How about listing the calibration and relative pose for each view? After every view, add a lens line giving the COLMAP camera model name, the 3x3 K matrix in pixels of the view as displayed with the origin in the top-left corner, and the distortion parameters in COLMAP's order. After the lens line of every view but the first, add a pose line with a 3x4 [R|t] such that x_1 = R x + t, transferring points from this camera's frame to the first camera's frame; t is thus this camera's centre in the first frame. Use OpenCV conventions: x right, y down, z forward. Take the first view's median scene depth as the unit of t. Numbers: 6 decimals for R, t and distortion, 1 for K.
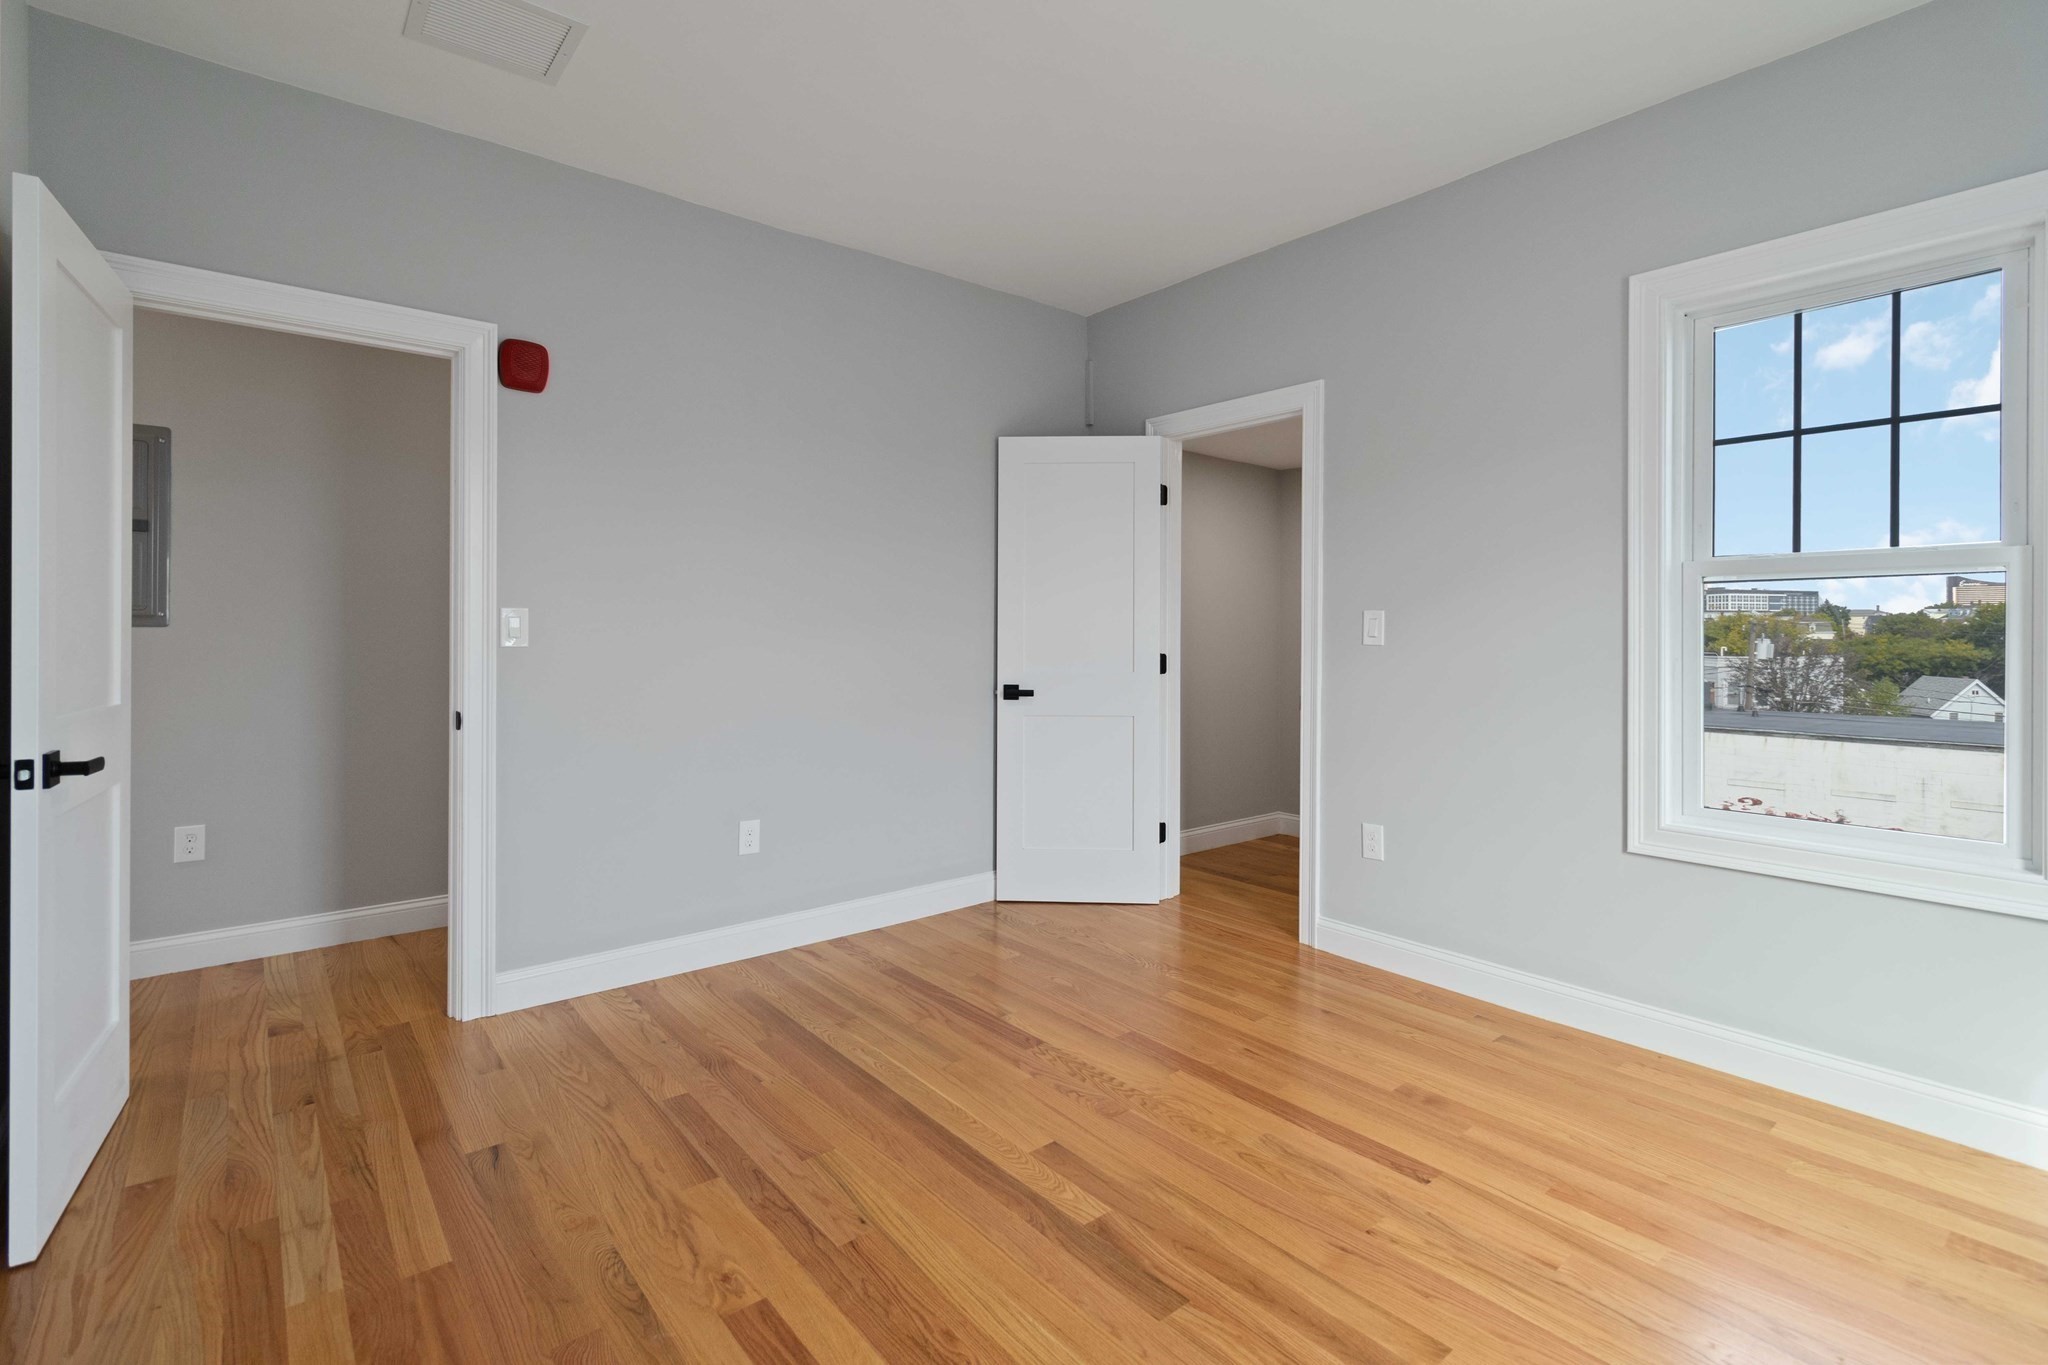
lens RADIAL K [[957.1, 0, 1053.5], [0, 957.1, 634.1], [0, 0, 1]] dist [0.005038, -0.000887]
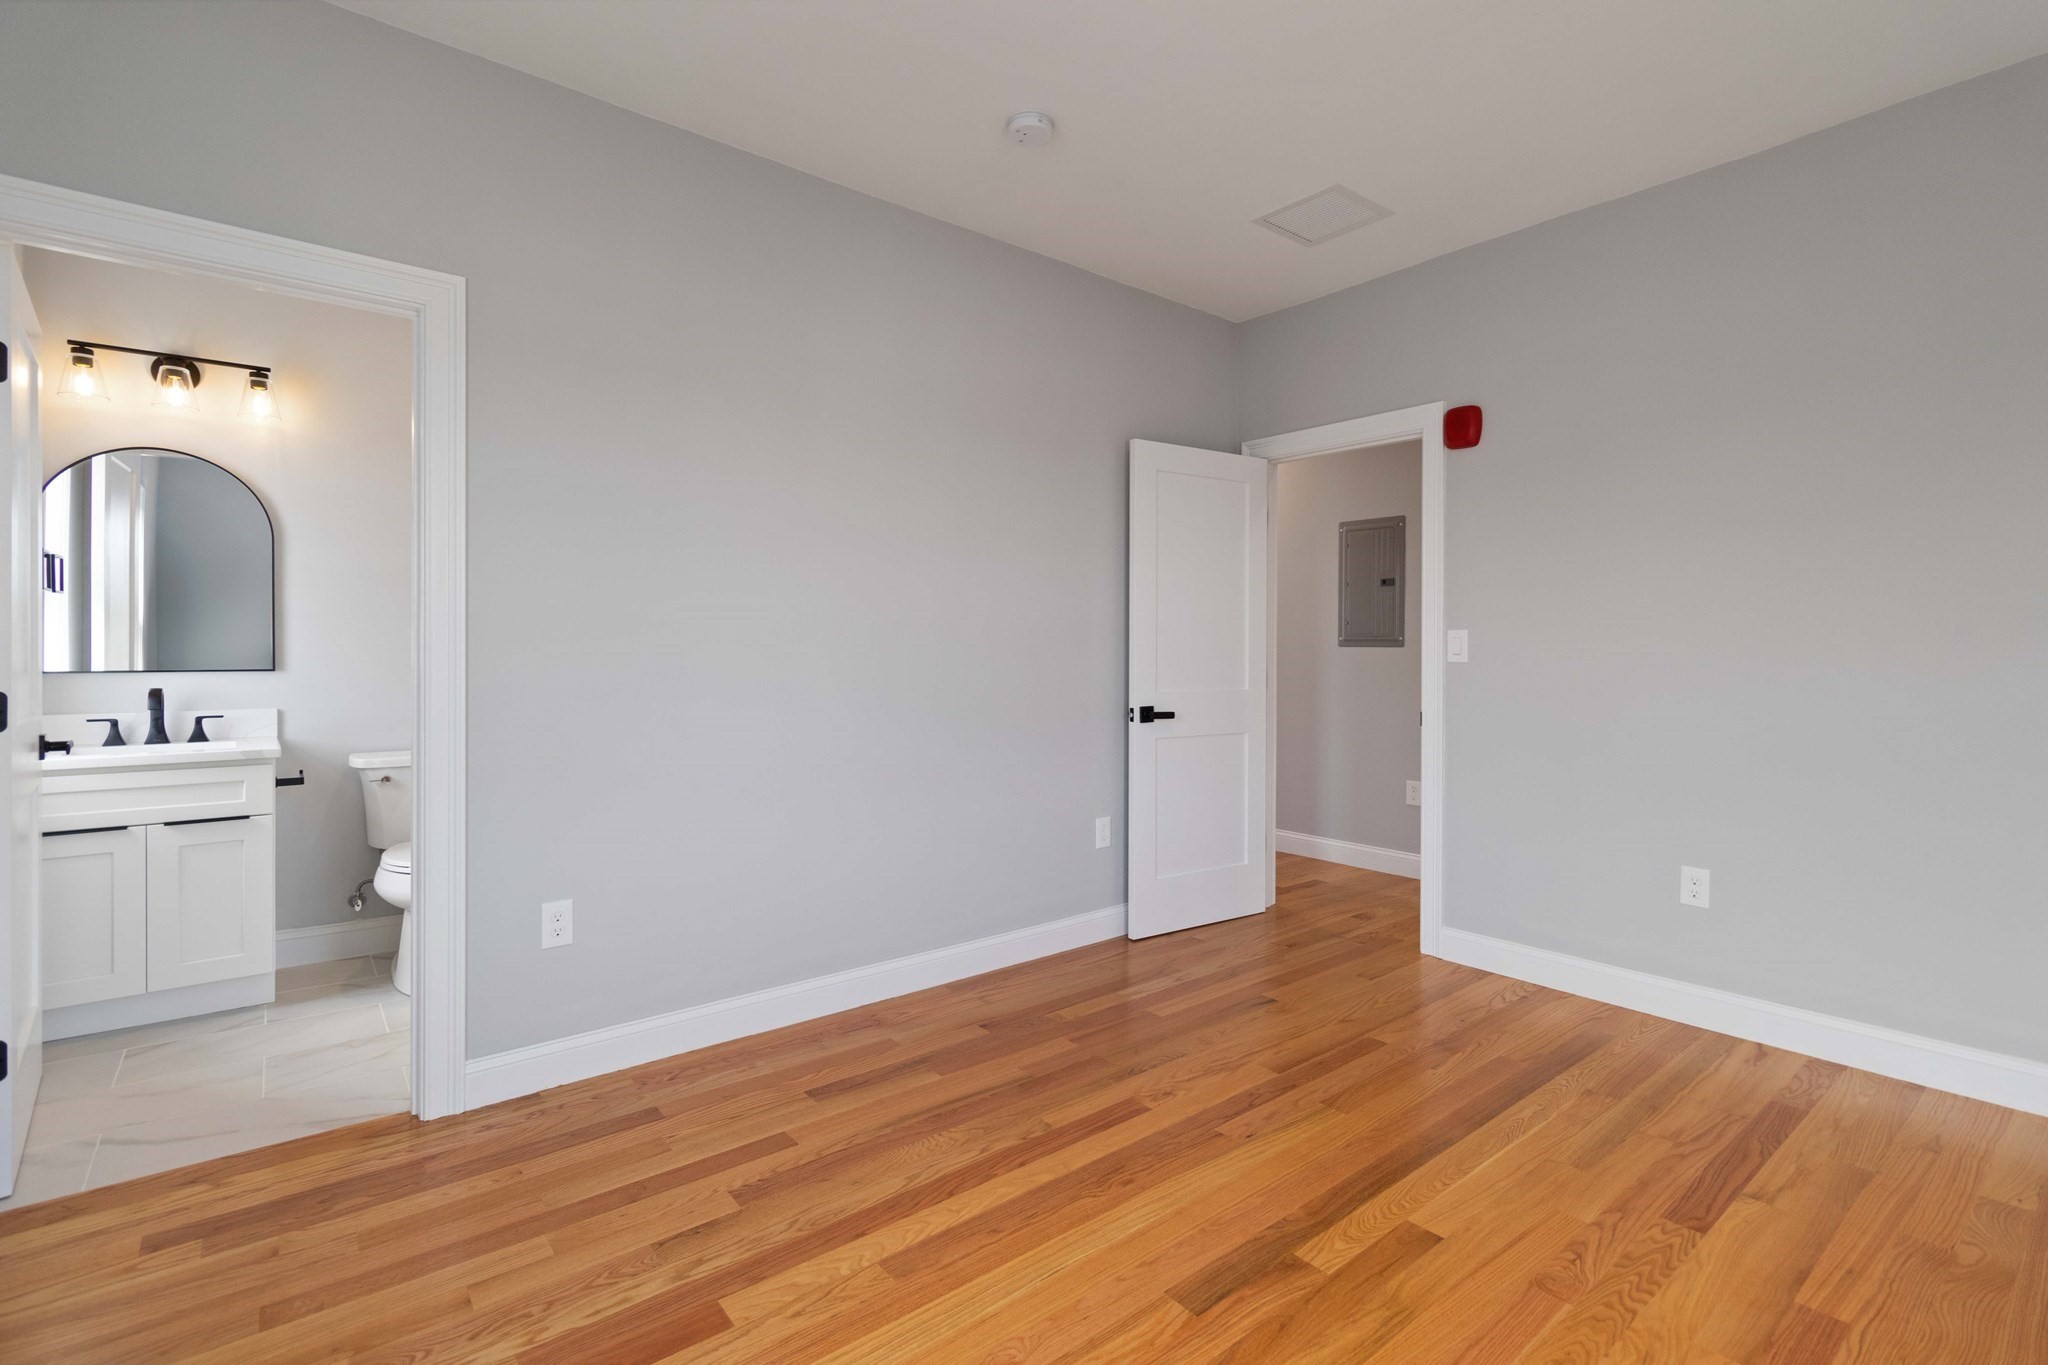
lens RADIAL K [[957.1, 0, 1025.3], [0, 957.1, 666.5], [0, 0, 1]] dist [0.005038, -0.000887]
pose [[-0.030321, 0.014065, -0.999441, 0.724950], [-0.002569, 0.999897, 0.014150, 0.003444], [0.999537, 0.002997, -0.030281, 0.542368]]
